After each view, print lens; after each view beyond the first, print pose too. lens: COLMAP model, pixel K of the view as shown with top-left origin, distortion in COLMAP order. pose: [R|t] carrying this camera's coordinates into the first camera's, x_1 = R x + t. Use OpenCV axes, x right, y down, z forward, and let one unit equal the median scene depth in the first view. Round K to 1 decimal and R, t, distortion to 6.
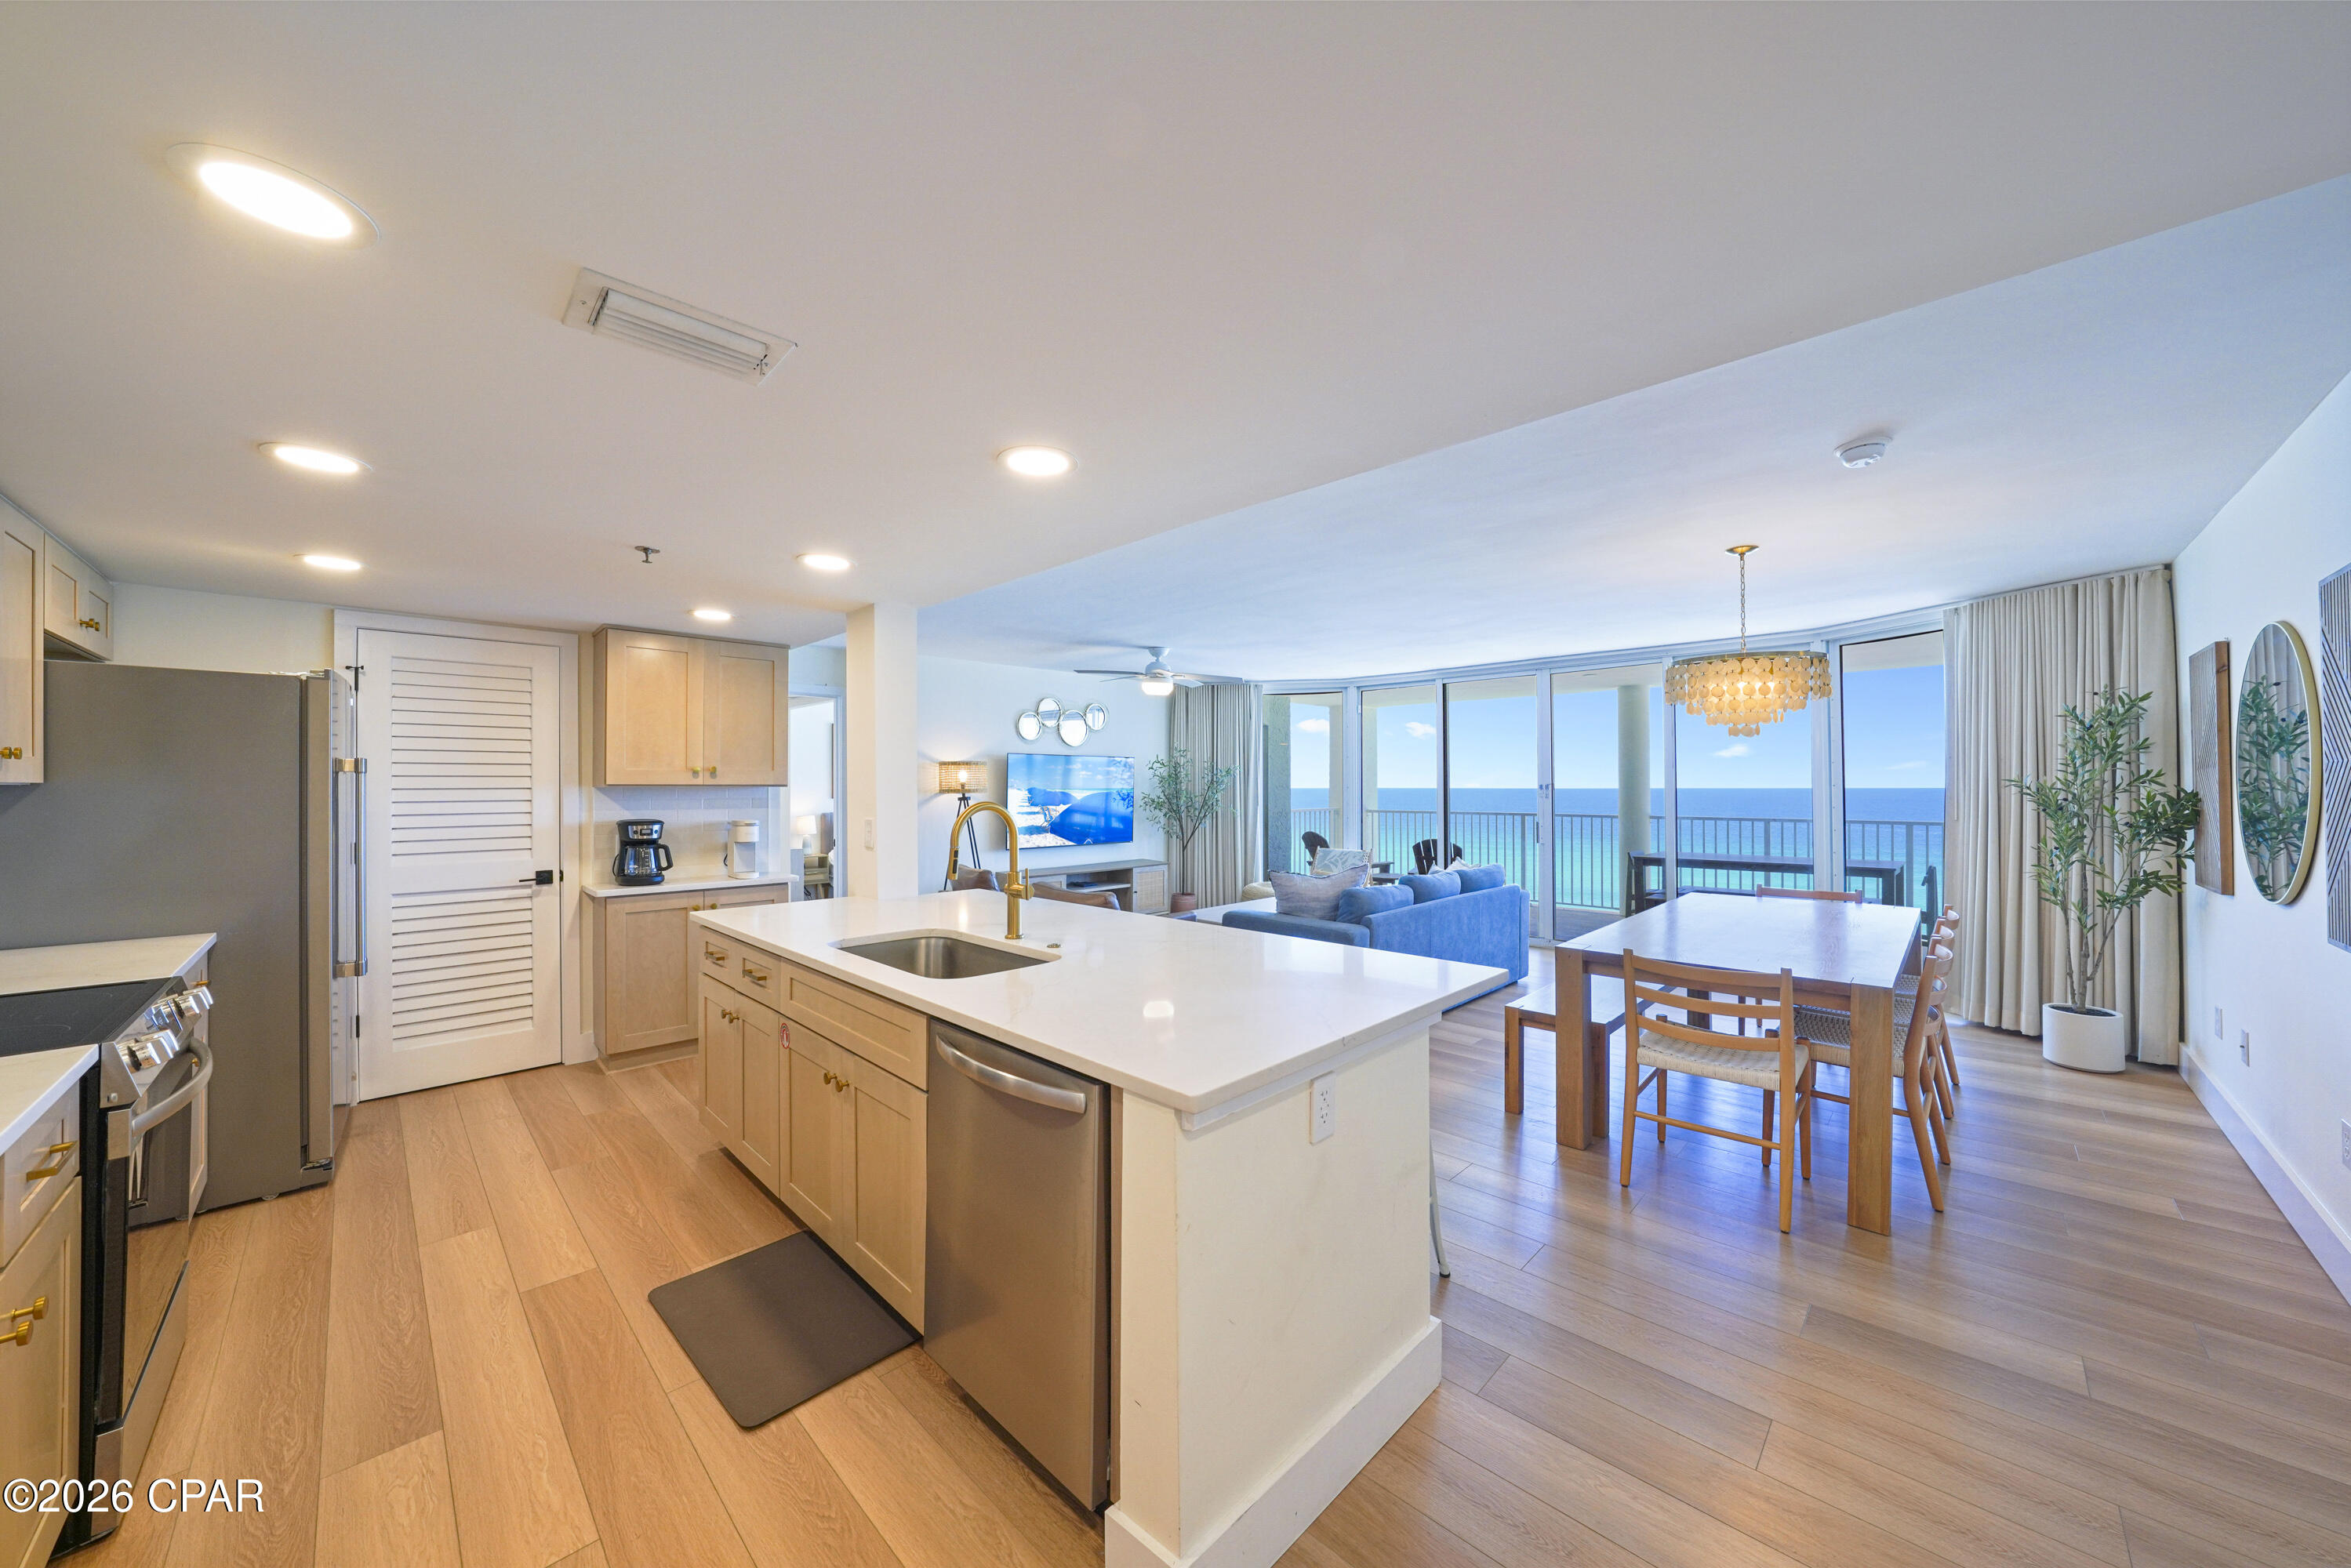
lens RADIAL K [[828.9, 0, 1183.1], [0, 828.9, 779.9], [0, 0, 1]] dist [-0.016820, 0.002777]
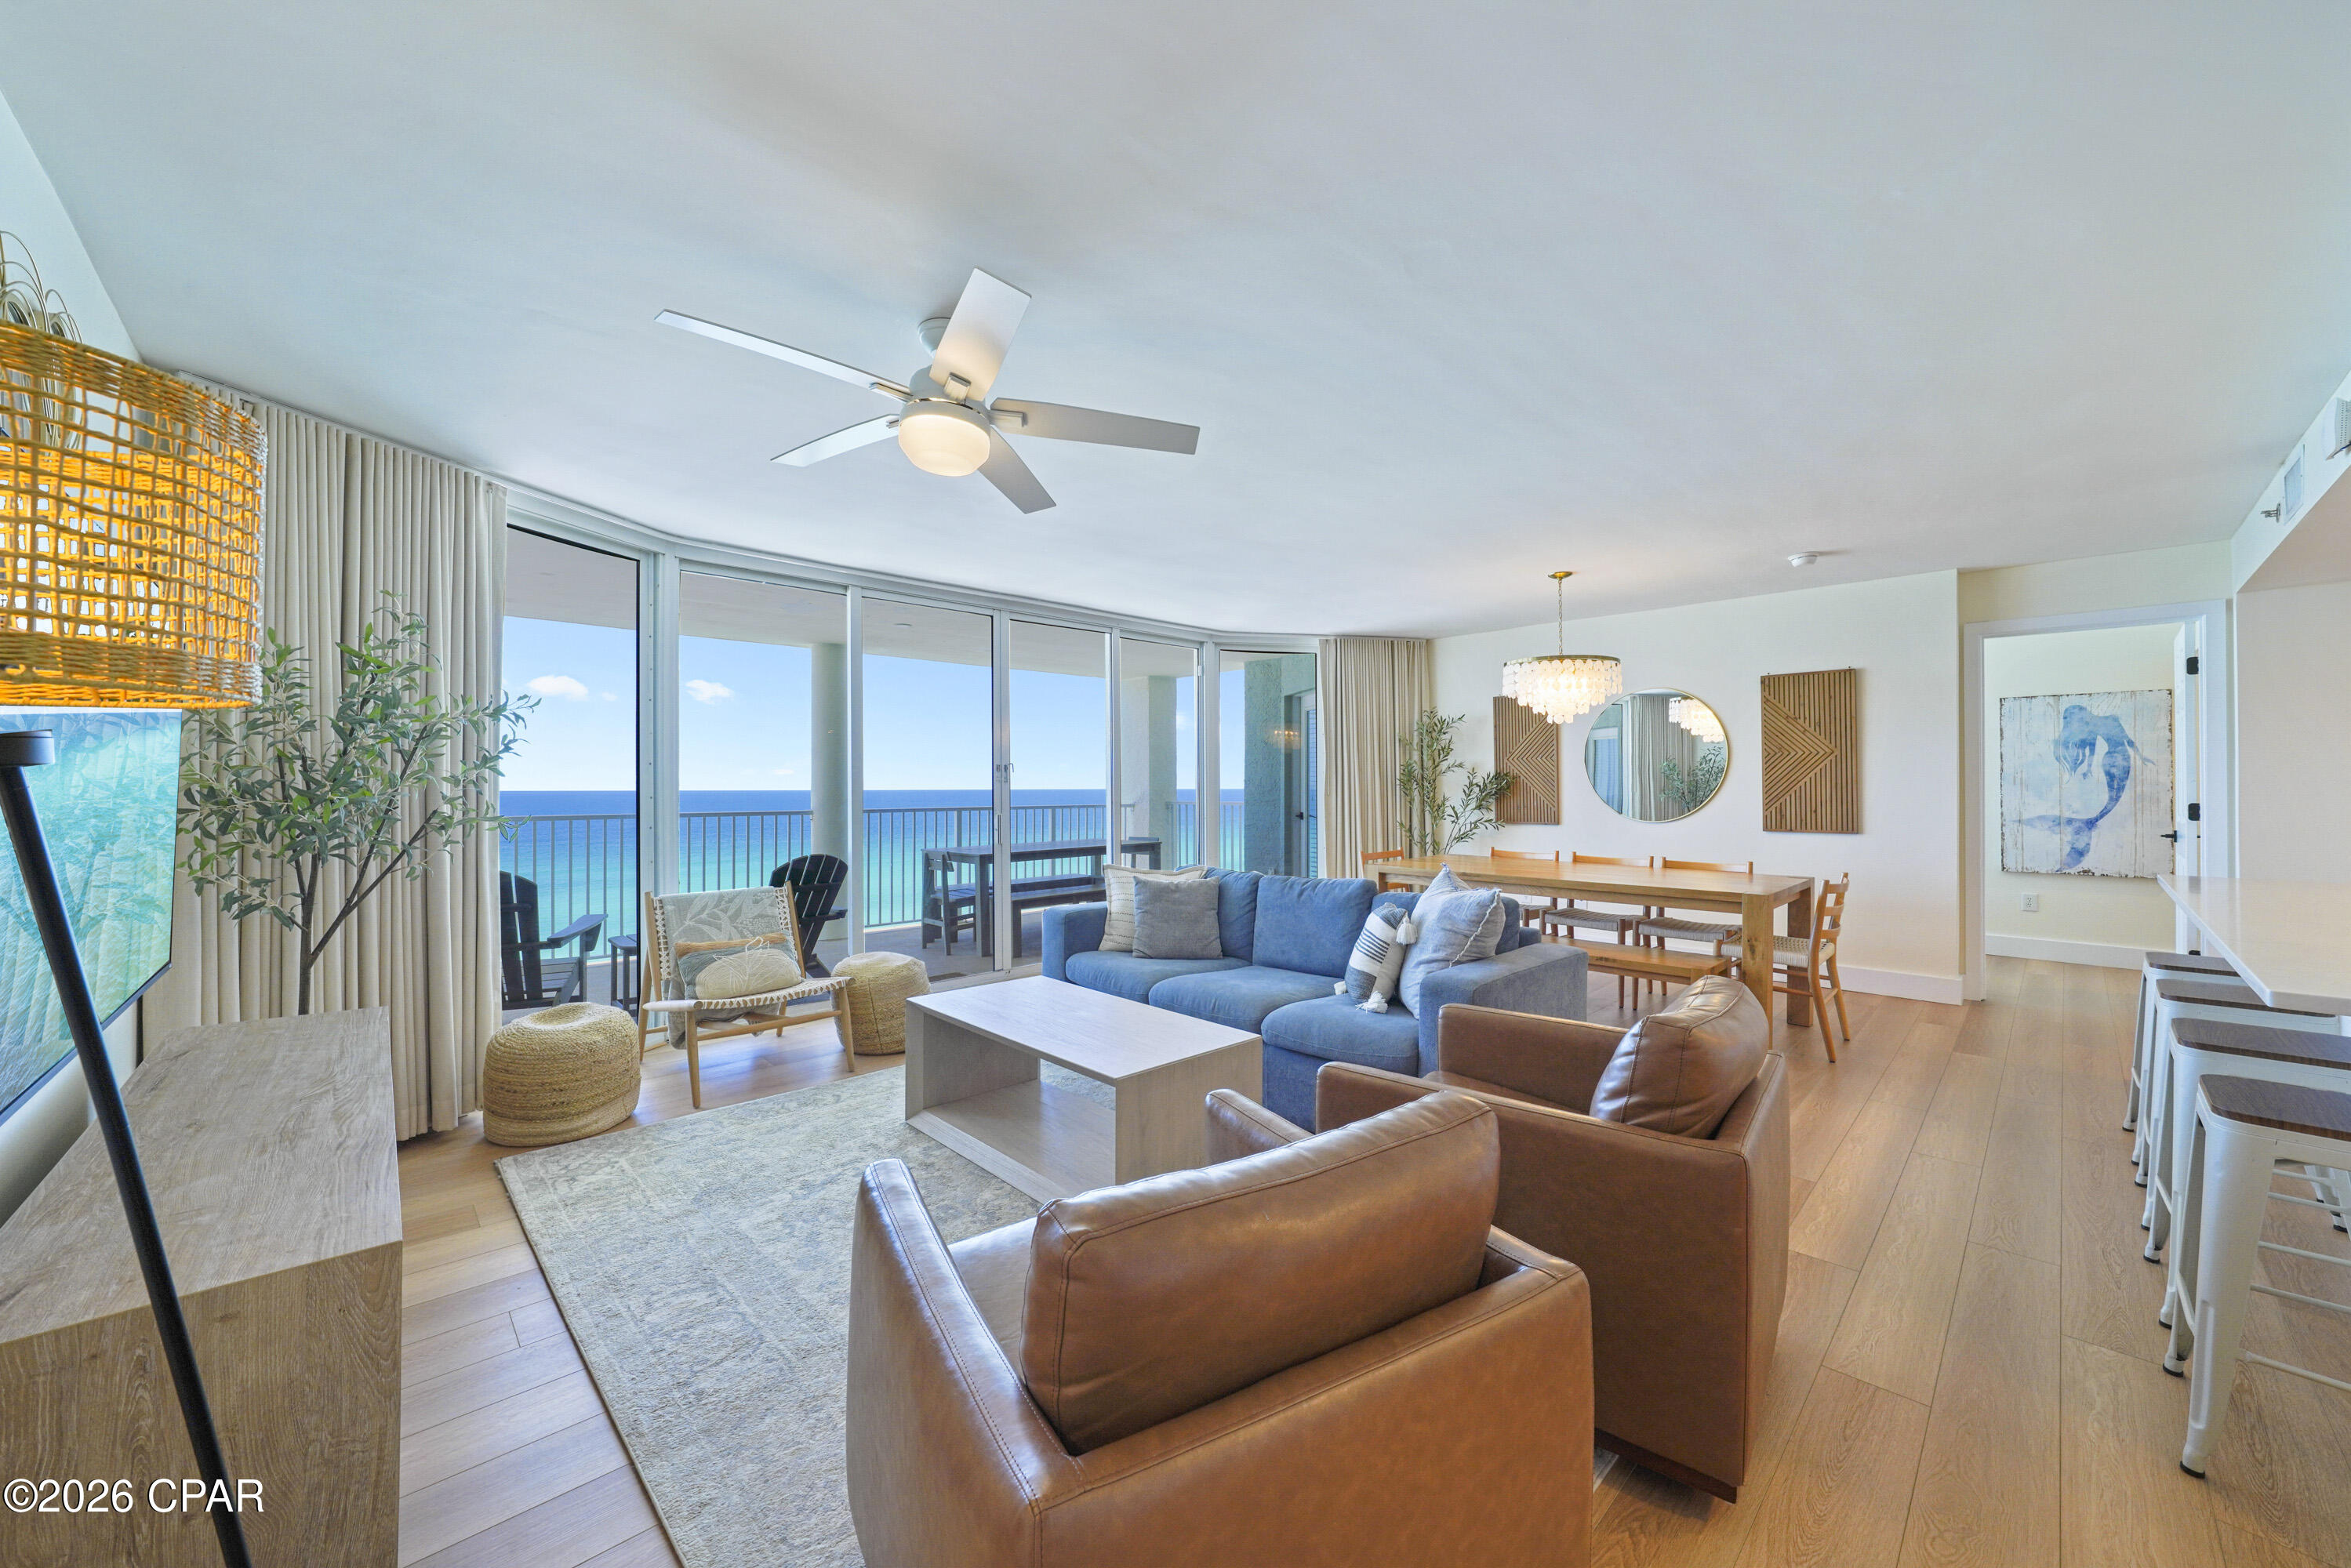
lens RADIAL K [[828.9, 0, 1194.2], [0, 828.9, 783.9], [0, 0, 1]] dist [-0.016820, 0.002777]
pose [[0.038294, 0.003112, 0.999262, -0.534720], [-0.002845, 0.999991, -0.003005, 0.040124], [-0.999262, -0.002727, 0.038303, 1.310643]]
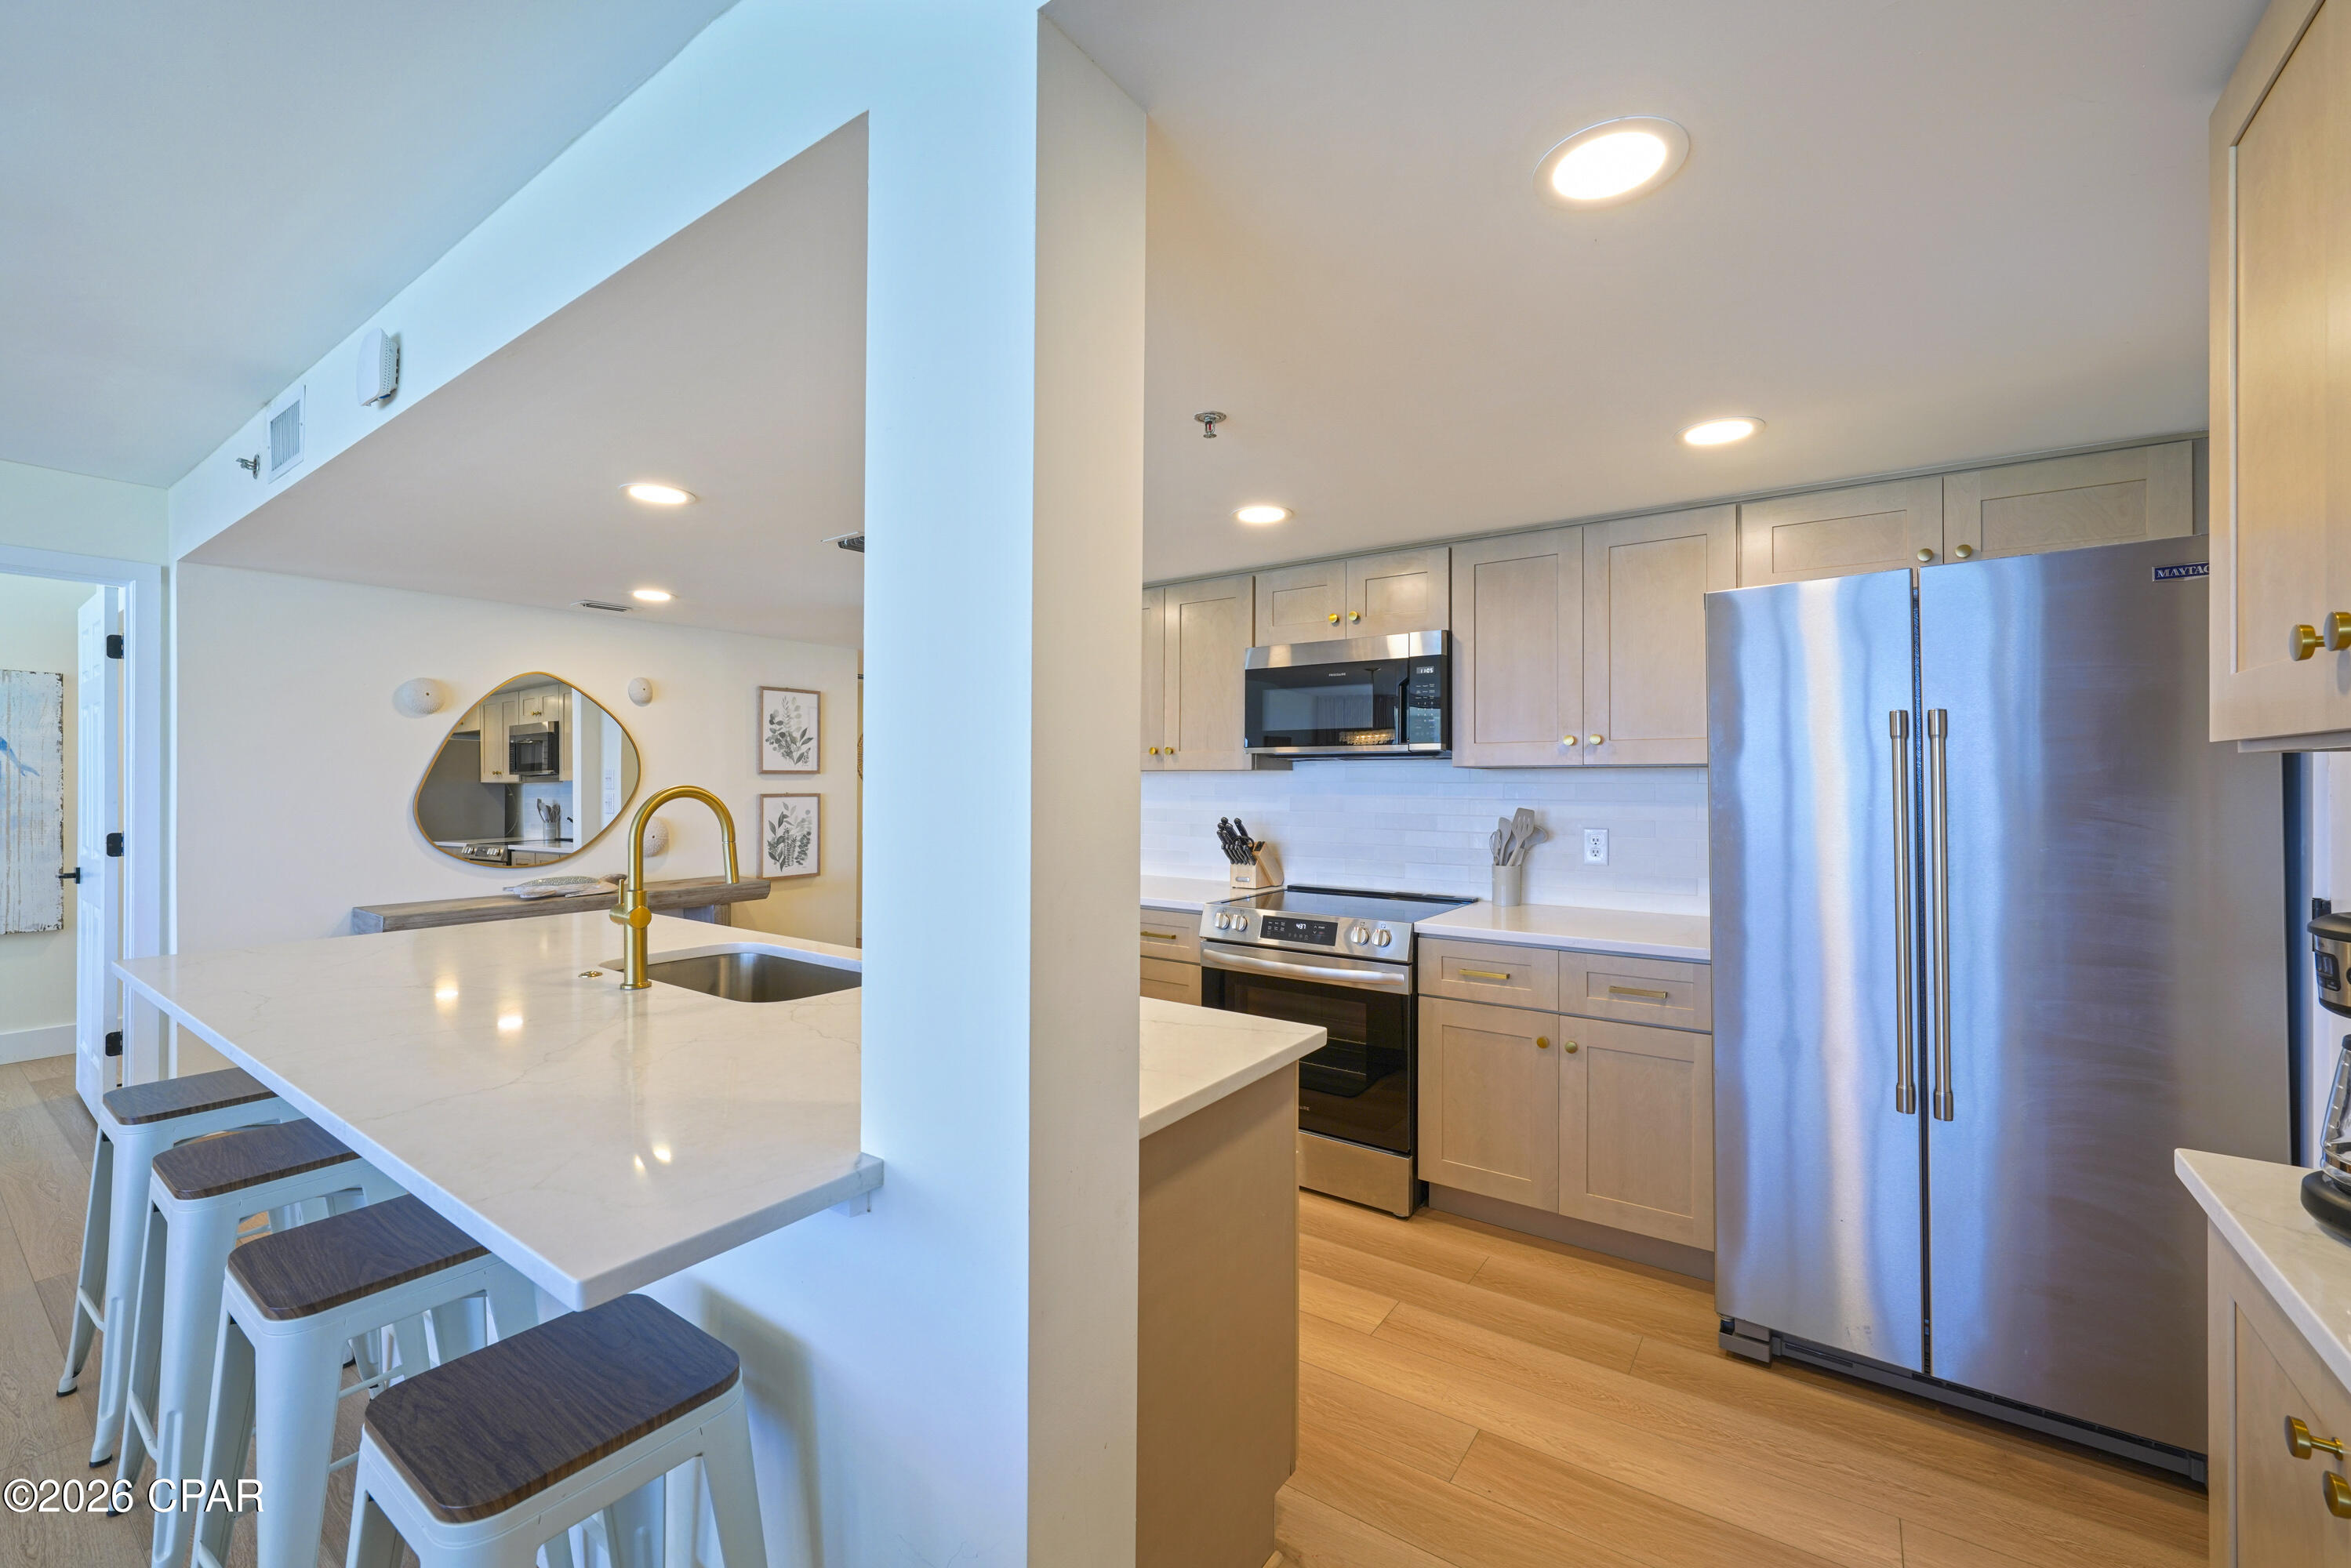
lens RADIAL K [[971.4, 0, 1168.7], [0, 971.4, 774.9], [0, 0, 1]] dist [-0.010197, 0.003000]
pose [[-0.989076, -0.000139, -0.147408, -0.313549], [0.001470, 0.999941, -0.010803, 0.016233], [0.147400, -0.010902, -0.989017, 1.132659]]
